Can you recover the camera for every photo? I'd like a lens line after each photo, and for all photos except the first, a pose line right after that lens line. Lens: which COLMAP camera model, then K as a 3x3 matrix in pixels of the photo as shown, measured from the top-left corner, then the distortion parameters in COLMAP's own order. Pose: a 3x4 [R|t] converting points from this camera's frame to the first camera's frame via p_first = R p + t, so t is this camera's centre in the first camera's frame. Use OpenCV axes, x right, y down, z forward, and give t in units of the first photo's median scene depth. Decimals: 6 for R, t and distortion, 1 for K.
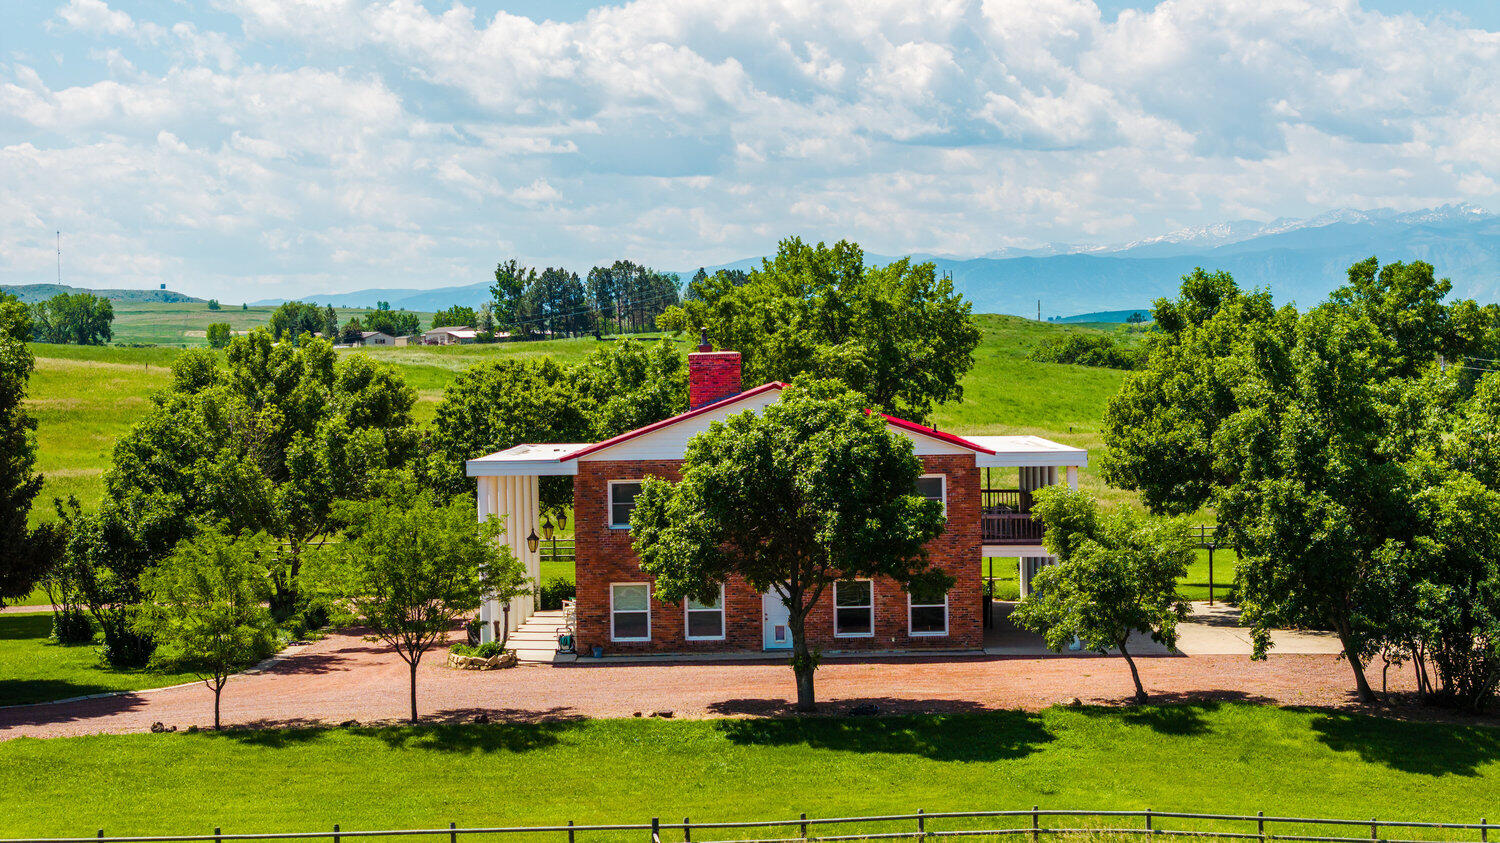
lens RADIAL K [[3027.4, 0, 750.0], [0, 3027.4, 421.5], [0, 0, 1]] dist [-0.052117, -0.121015]
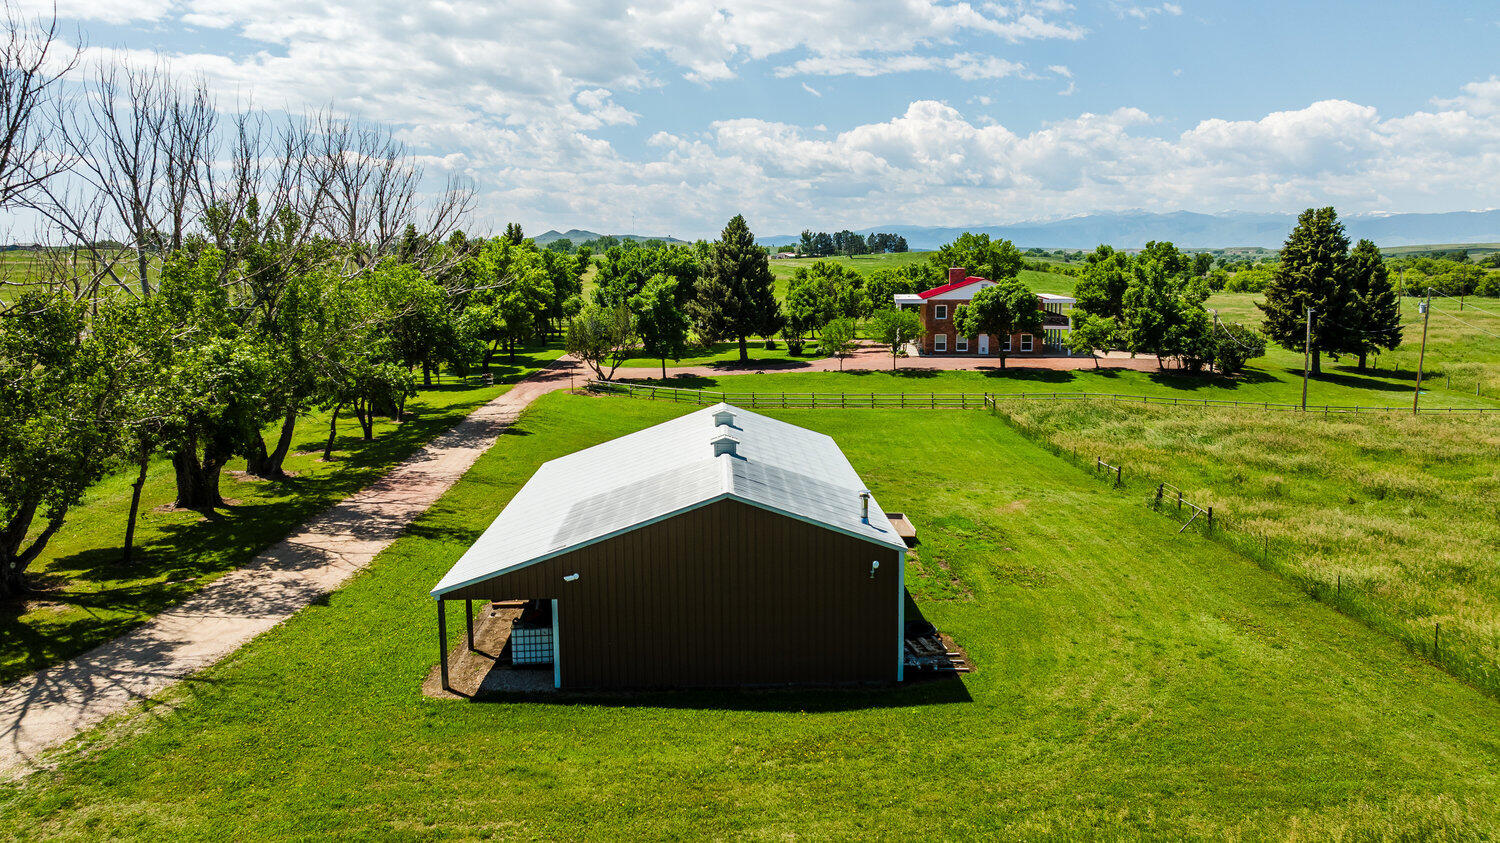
lens RADIAL K [[1069.4, 0, 749.3], [0, 1069.4, 417.4], [0, 0, 1]] dist [-0.010761, -0.004947]
pose [[0.993415, 0.026271, -0.111522, -0.131823], [-0.012411, 0.992304, 0.123206, -0.001712], [0.113900, -0.121010, 0.986095, -0.290535]]
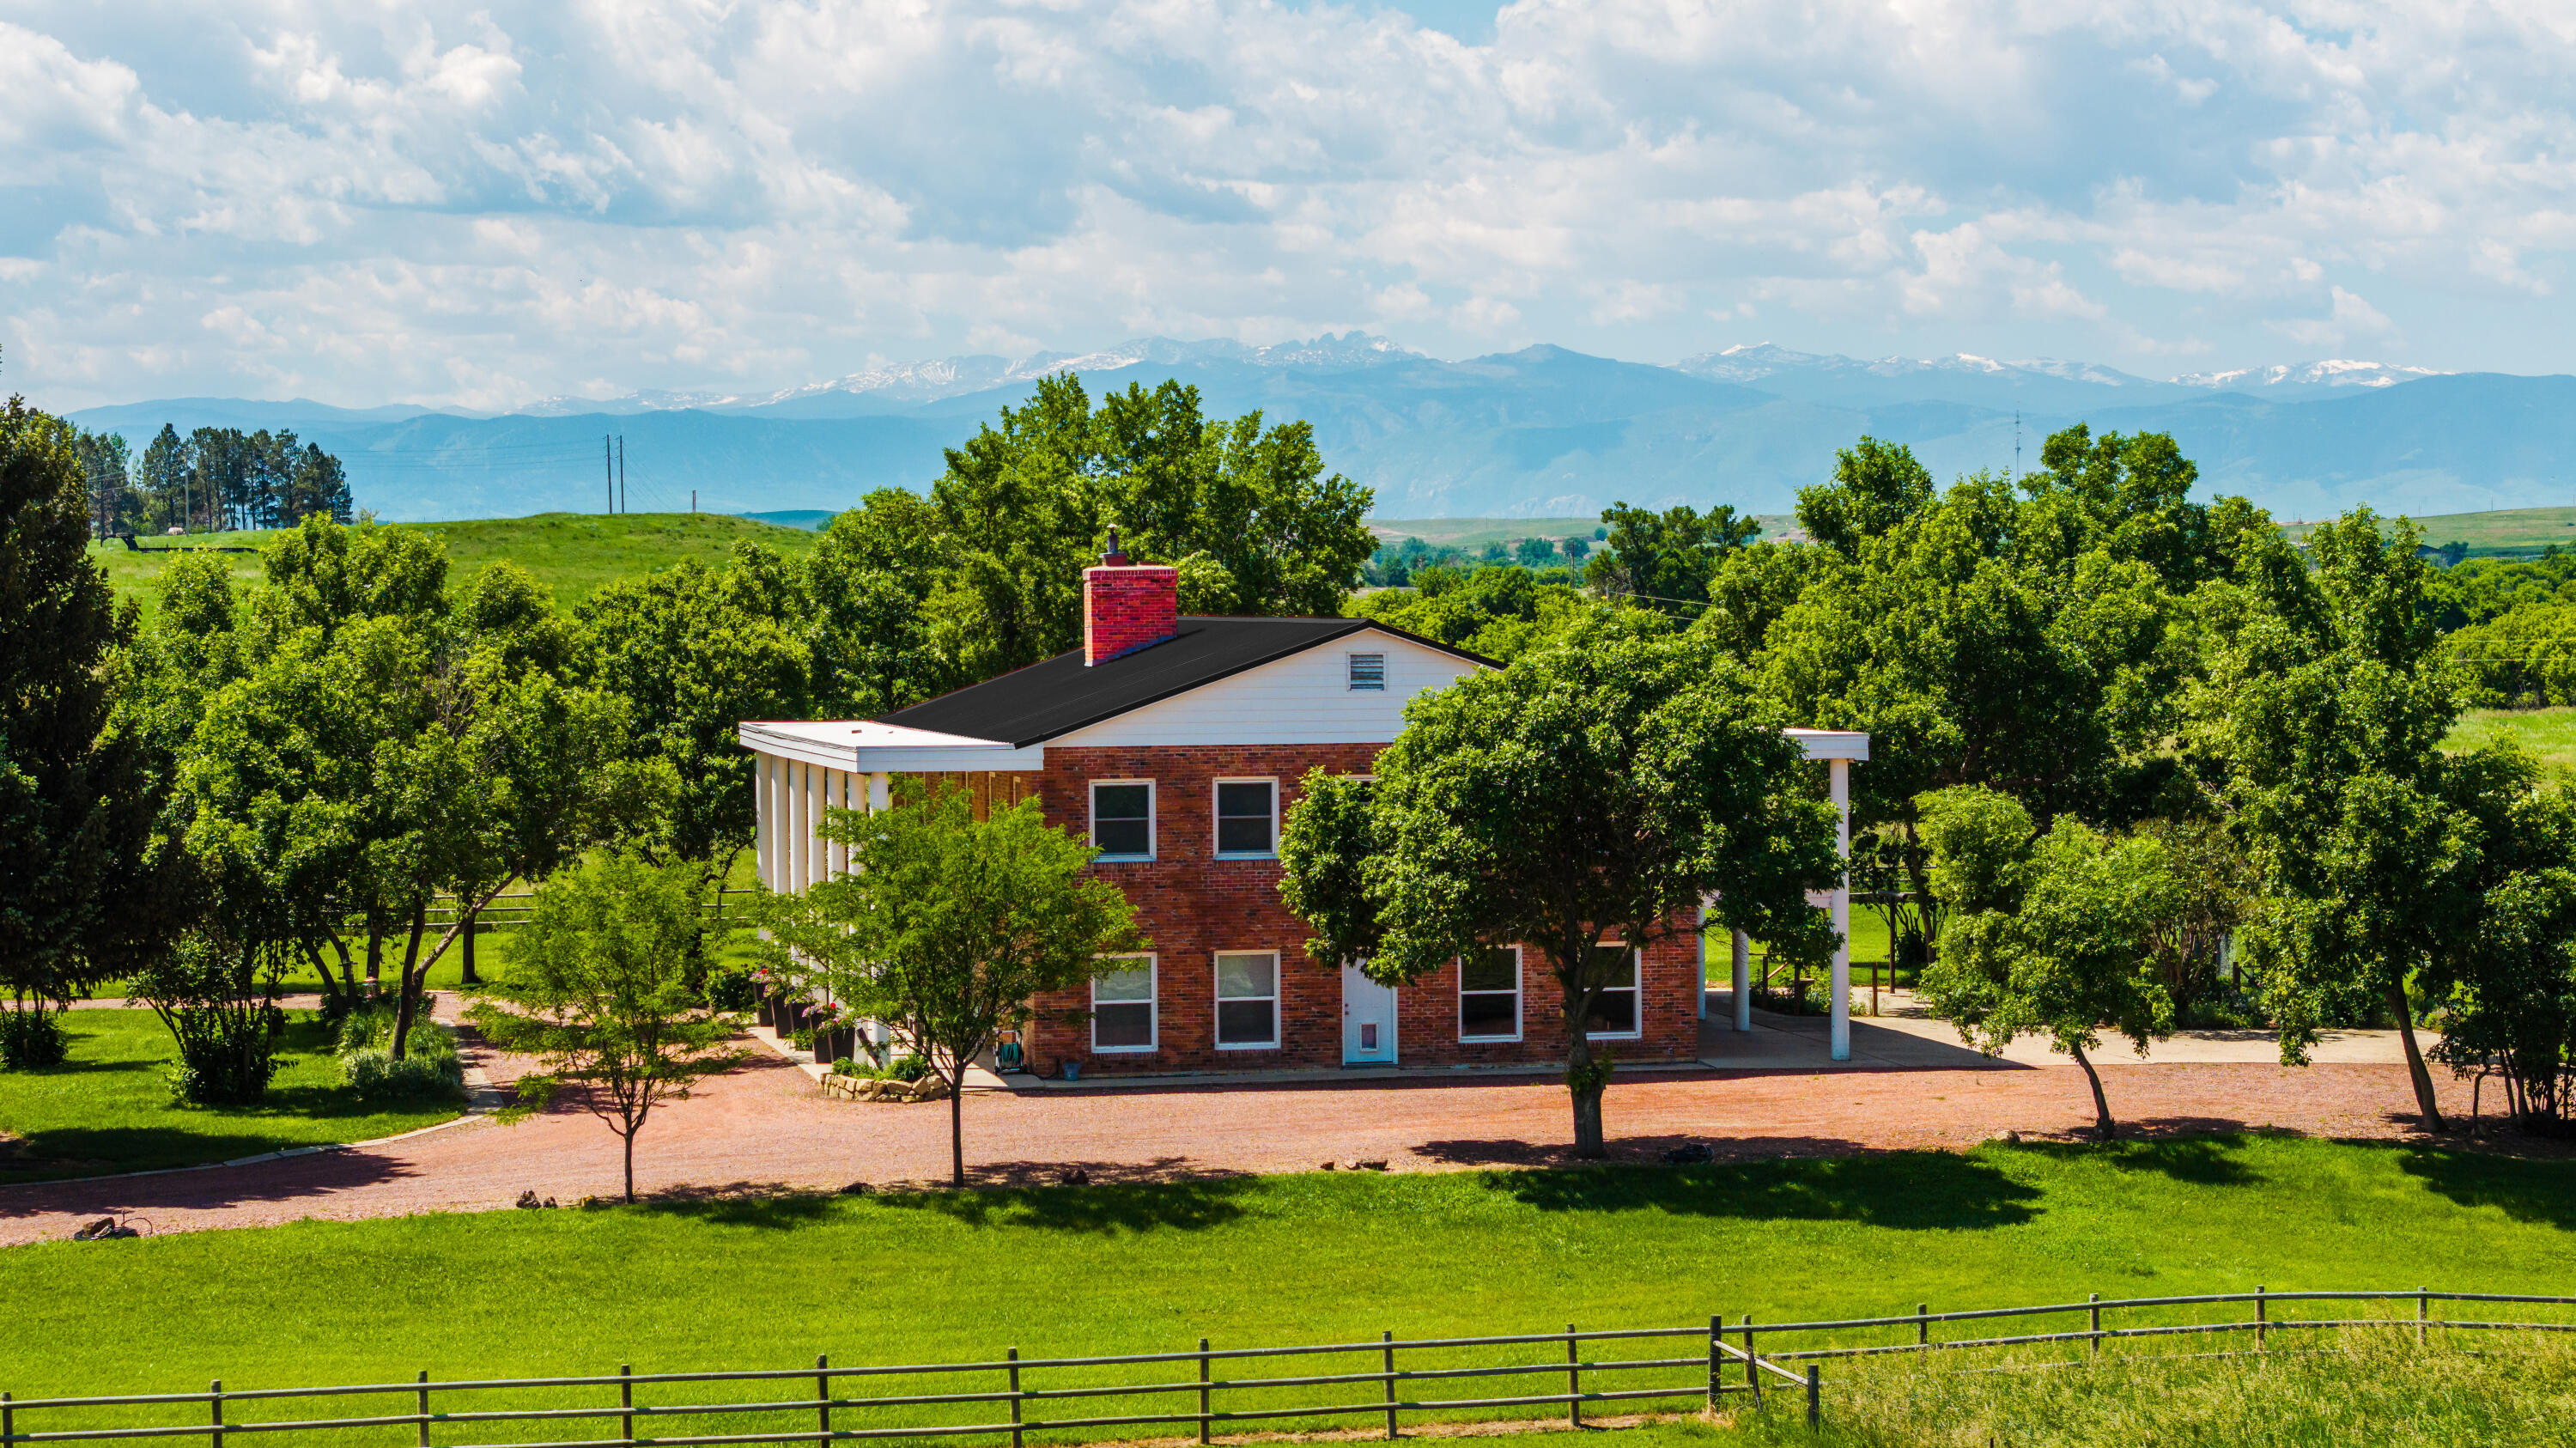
lens RADIAL K [[5366.0, 0, 1288.0], [0, 5366.0, 724.0], [0, 0, 1]] dist [-0.068170, -0.310697]
pose [[0.974762, 0.005150, 0.223189, -0.266245], [-0.005819, 0.999980, 0.002343, 0.006384], [-0.223172, -0.003583, 0.974772, -0.031827]]
